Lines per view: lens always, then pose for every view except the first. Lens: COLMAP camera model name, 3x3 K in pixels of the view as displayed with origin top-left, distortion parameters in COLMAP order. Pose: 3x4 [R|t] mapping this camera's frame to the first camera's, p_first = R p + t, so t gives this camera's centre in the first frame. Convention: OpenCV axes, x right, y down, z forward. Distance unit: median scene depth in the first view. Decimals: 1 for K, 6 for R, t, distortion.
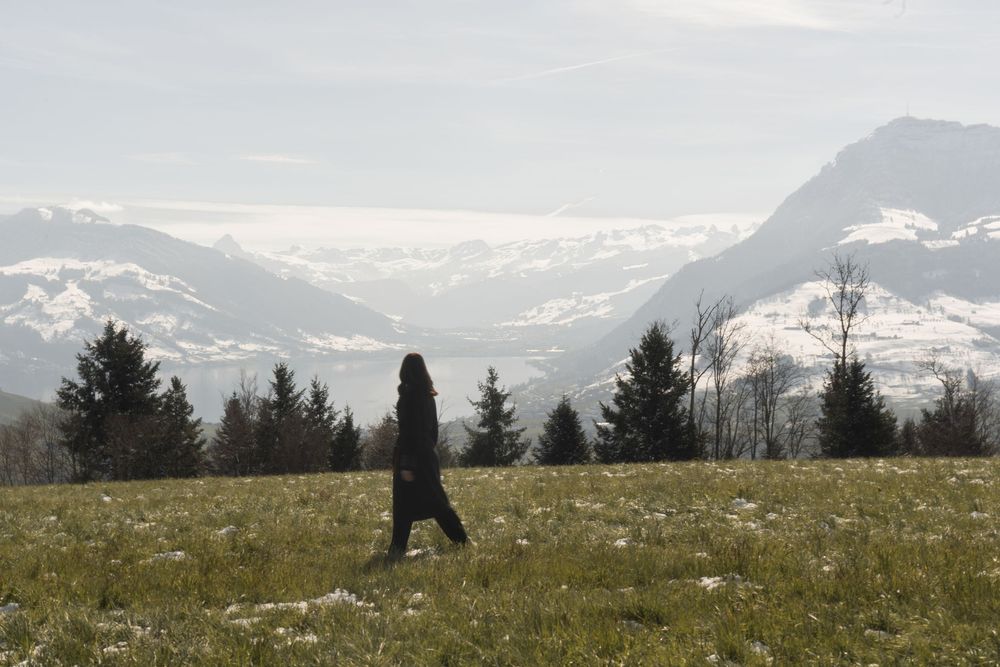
lens RADIAL K [[1432.0, 0, 501.2], [0, 1432.0, 334.1], [0, 0, 1]] dist [0.039666, 0.000000]
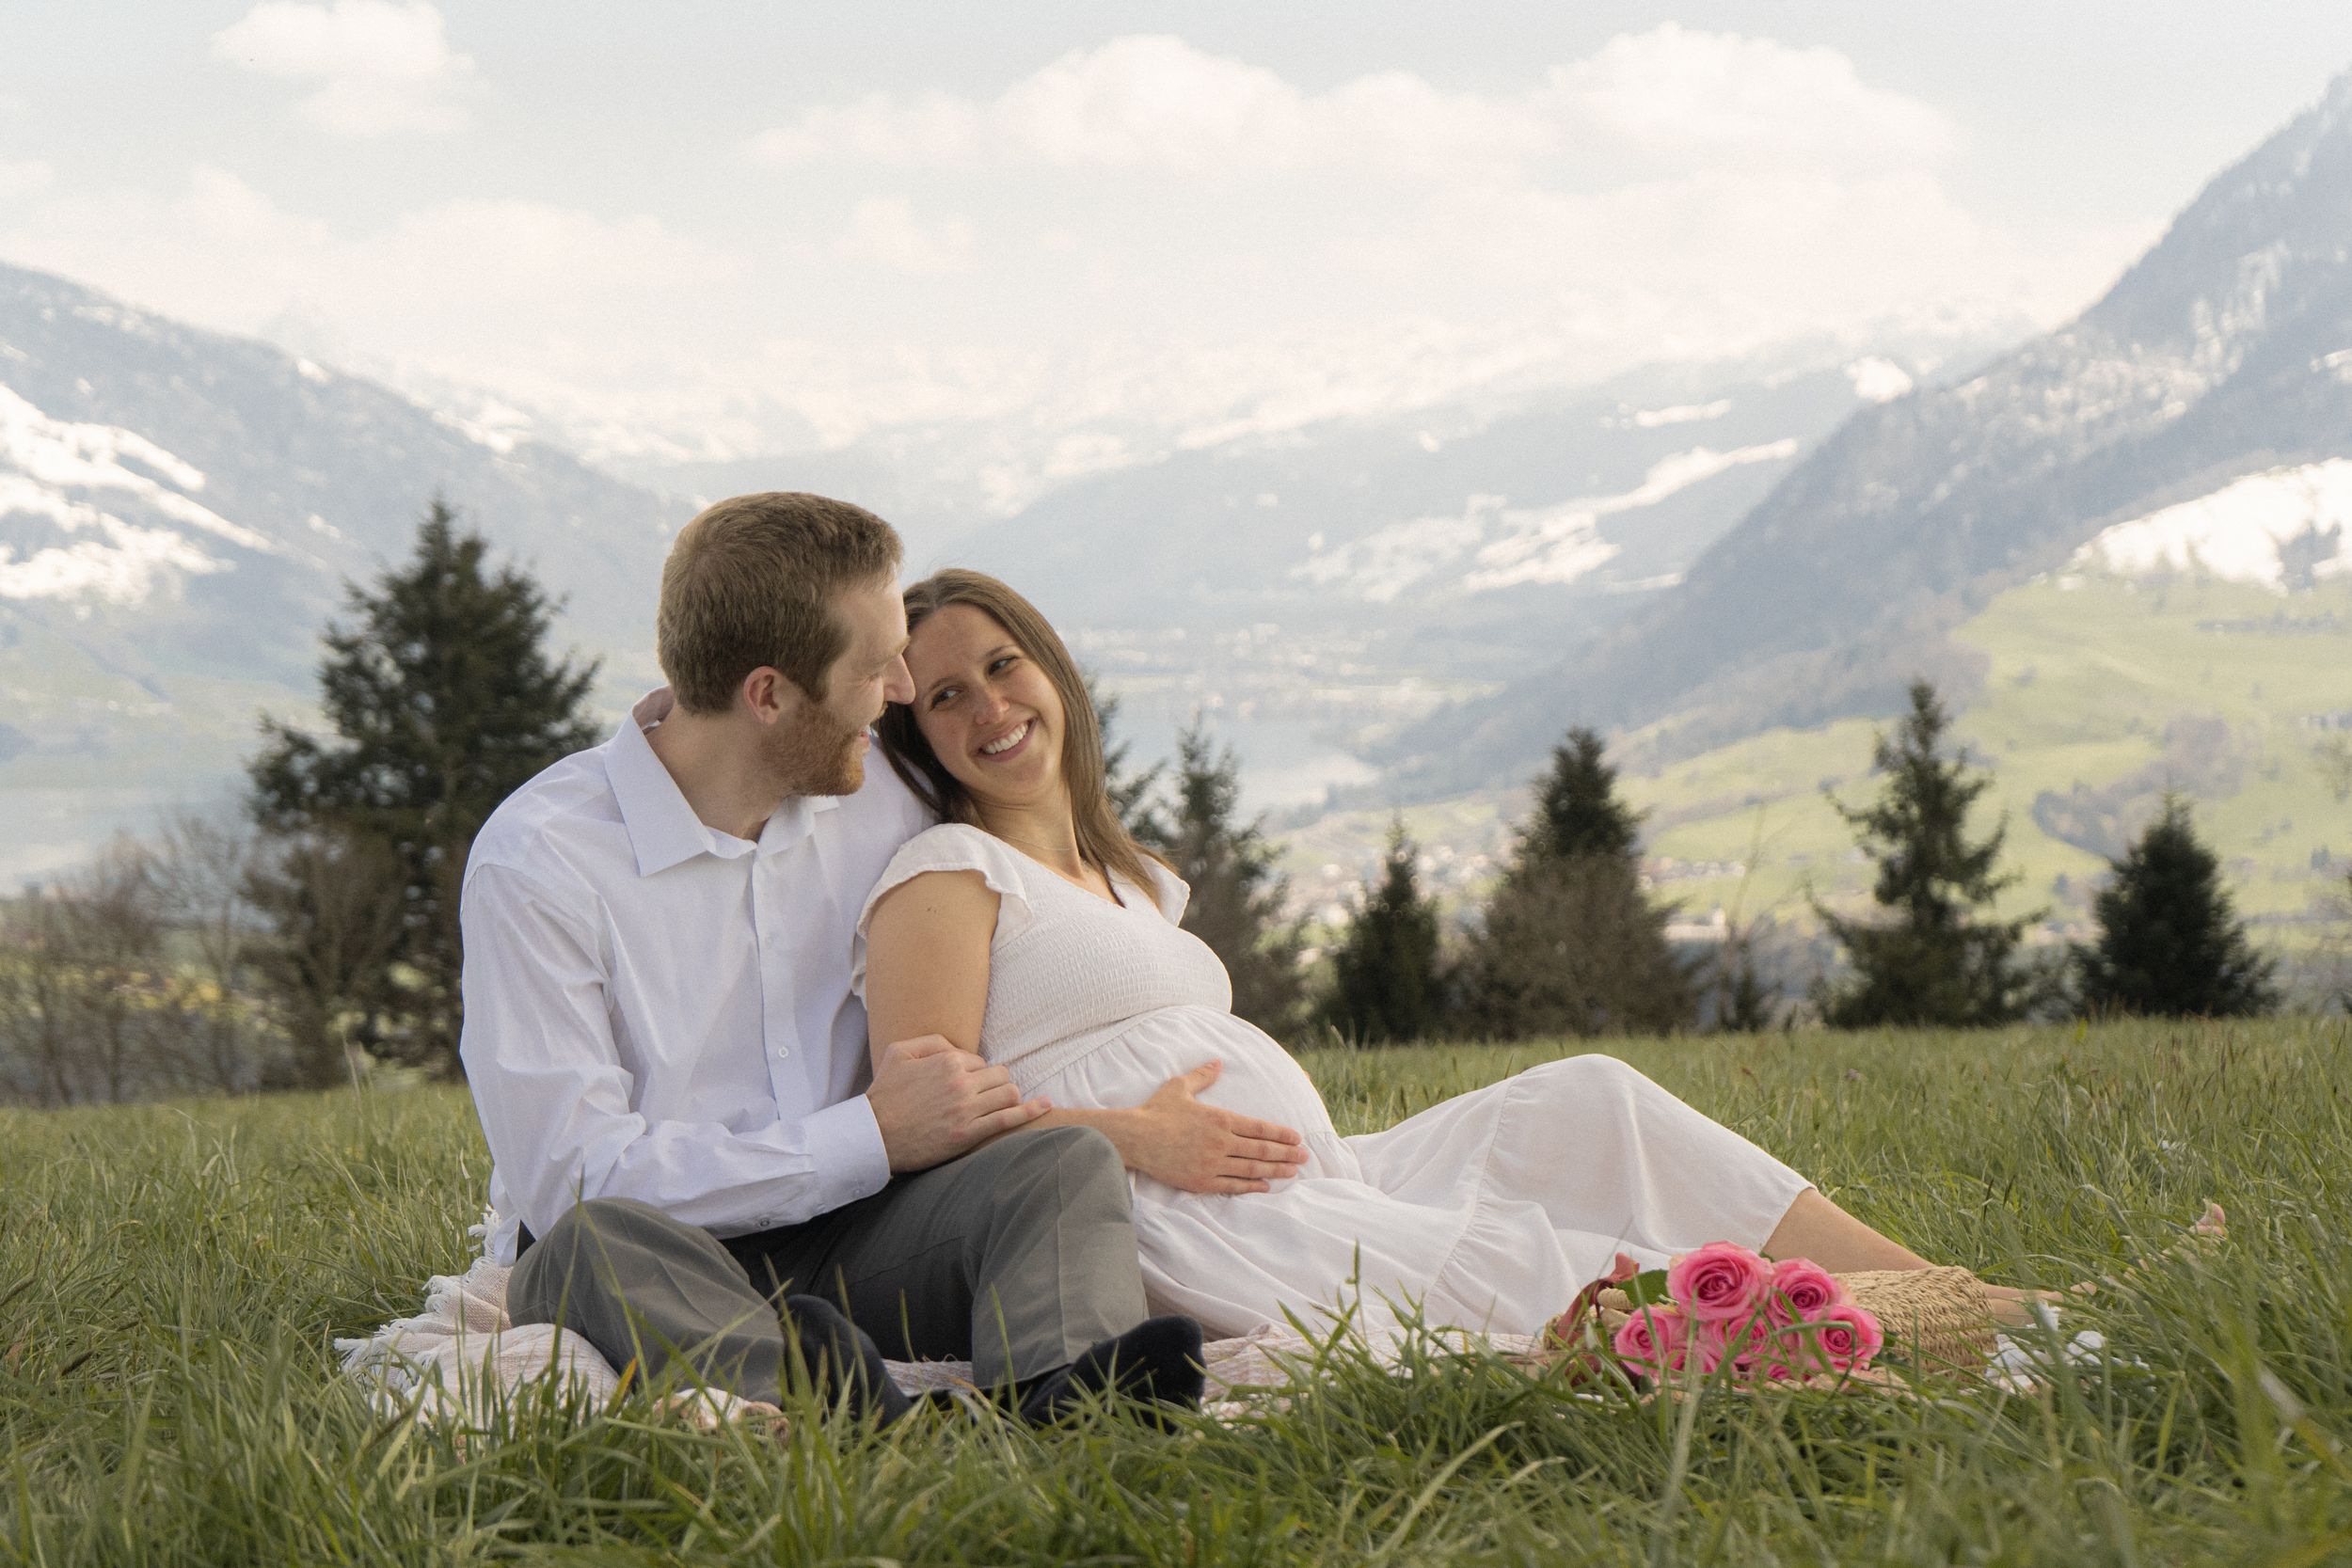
lens RADIAL K [[4695.3, 0, 1174.1], [0, 4695.3, 782.9], [0, 0, 1]] dist [0.035221, 0.000000]
pose [[0.999738, 0.006134, 0.022058, -0.153789], [-0.006730, 0.999612, 0.027037, 0.018069], [-0.021884, -0.027179, 0.999391, 0.121725]]
